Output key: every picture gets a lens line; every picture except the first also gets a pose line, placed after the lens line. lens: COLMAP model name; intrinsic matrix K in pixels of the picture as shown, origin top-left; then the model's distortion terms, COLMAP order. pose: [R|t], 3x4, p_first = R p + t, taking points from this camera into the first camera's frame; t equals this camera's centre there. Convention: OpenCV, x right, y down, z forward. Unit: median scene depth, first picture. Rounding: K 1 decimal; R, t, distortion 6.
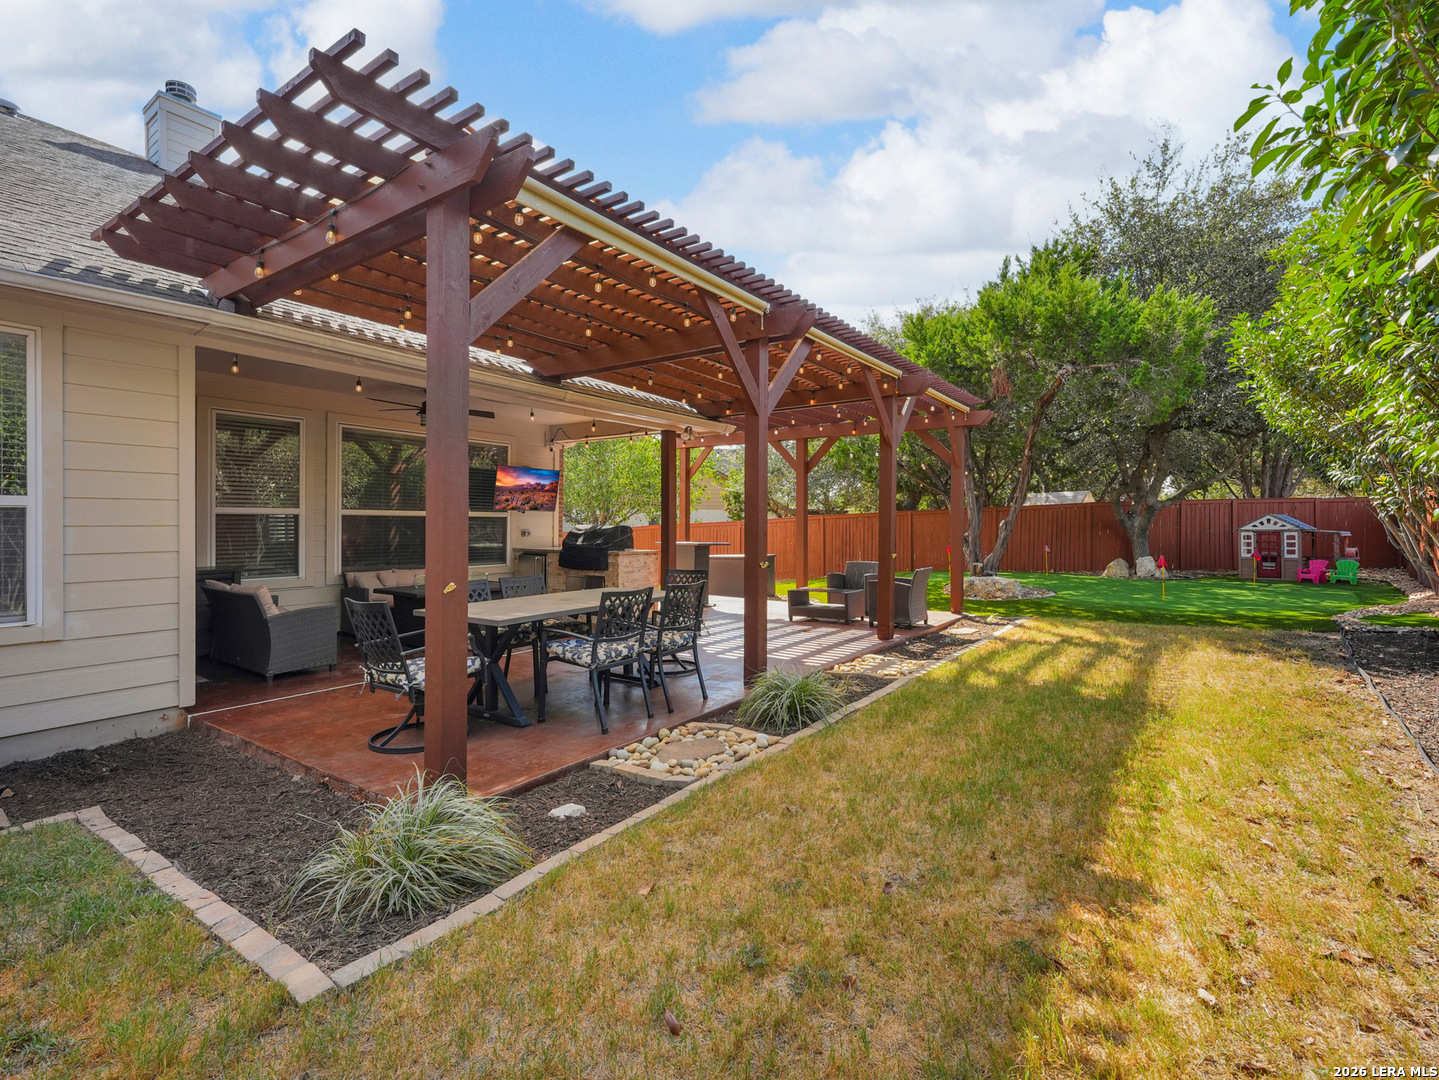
lens RADIAL K [[651.9, 0, 731.1], [0, 651.9, 519.3], [0, 0, 1]] dist [0.010267, -0.003336]
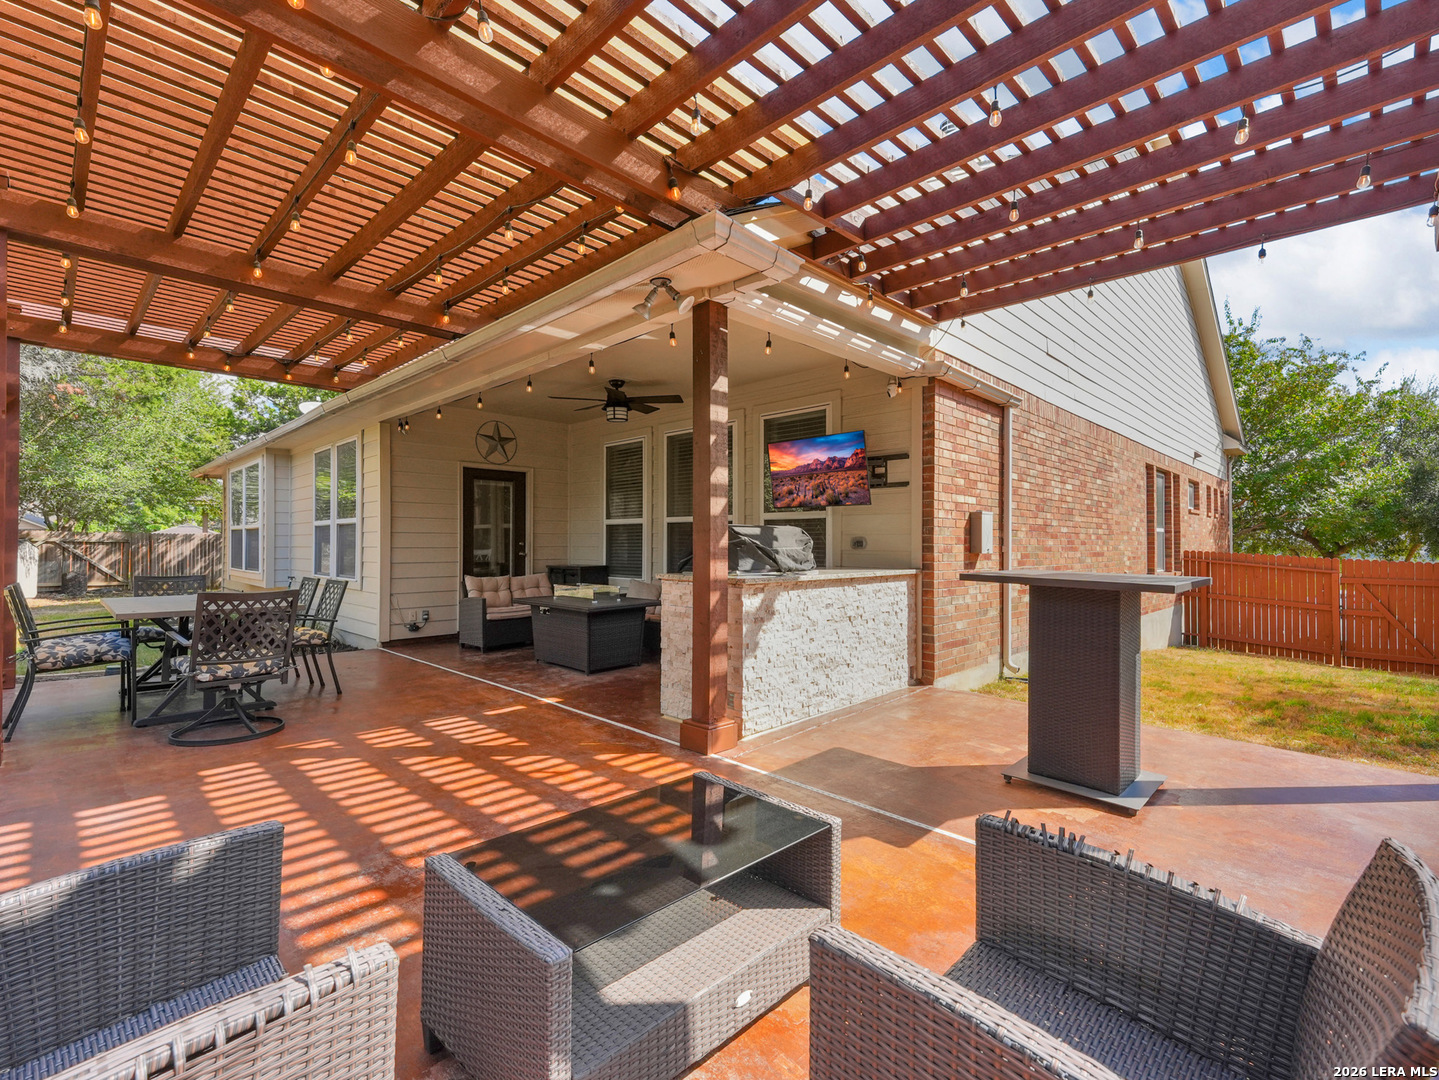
lens RADIAL K [[651.9, 0, 713.1], [0, 651.9, 539.4], [0, 0, 1]] dist [0.010267, -0.003336]
pose [[-0.186193, -0.016973, -0.982366, 0.319198], [0.001495, 0.999845, -0.017558, 0.030500], [0.982512, -0.004738, -0.186139, 1.060839]]
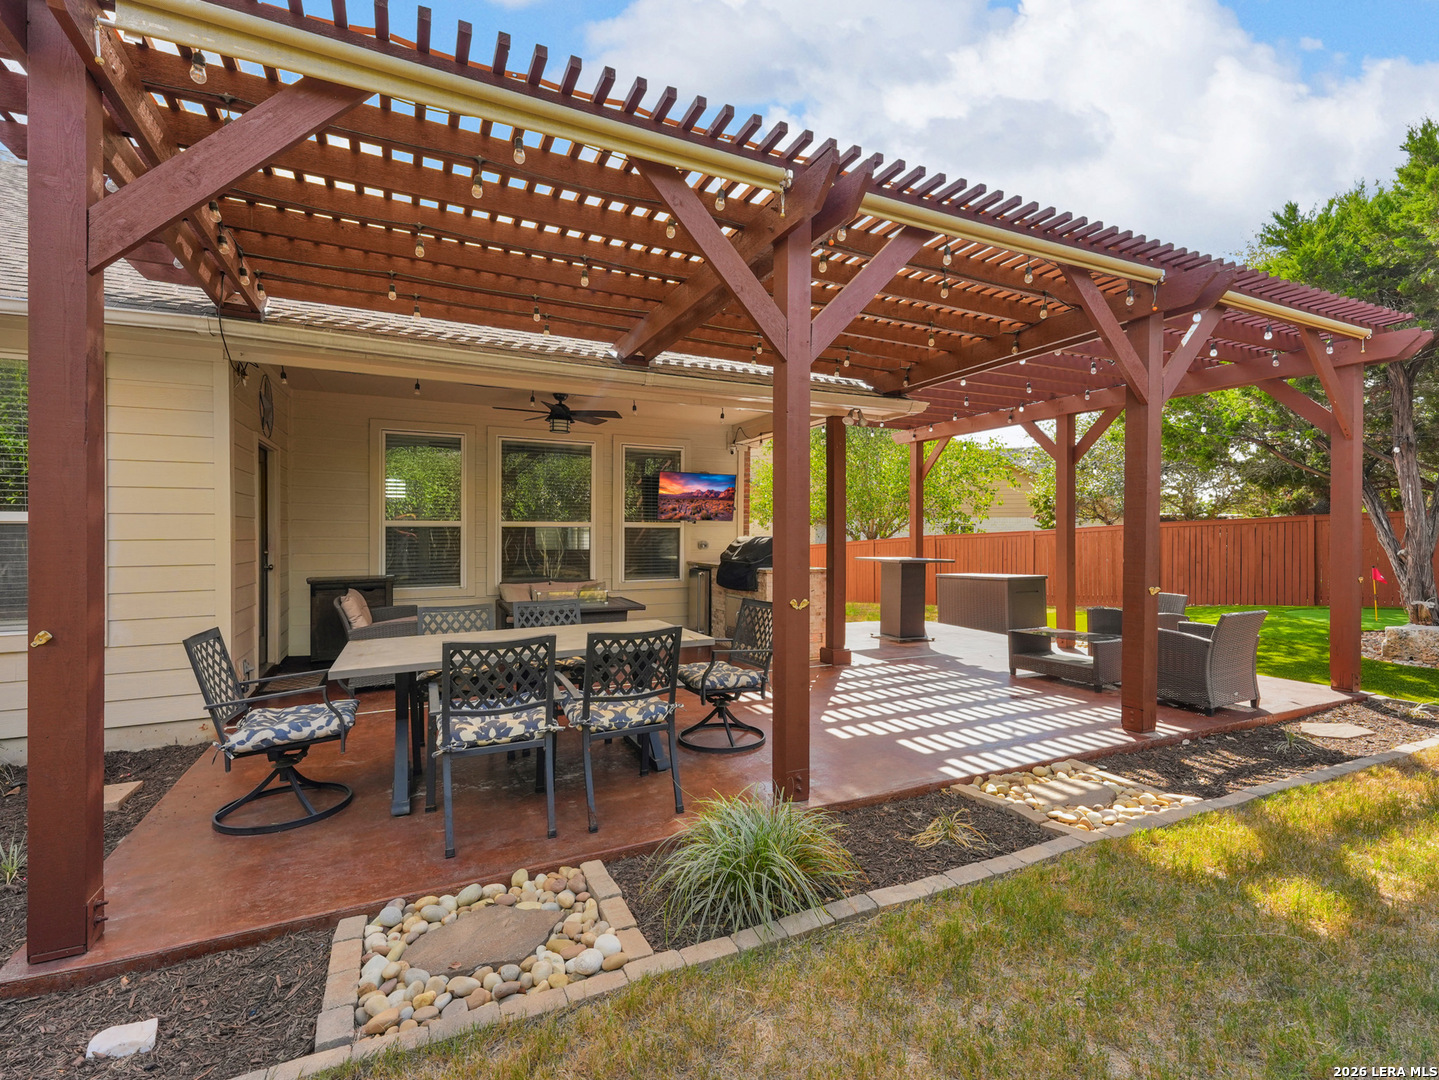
lens RADIAL K [[651.9, 0, 719.2], [0, 651.9, 540.8], [0, 0, 1]] dist [0.010267, -0.003336]
pose [[0.871755, 0.006097, -0.489905, 0.160080], [0.003637, 0.999814, 0.018915, -0.002838], [0.489929, -0.018271, 0.871571, 0.240779]]
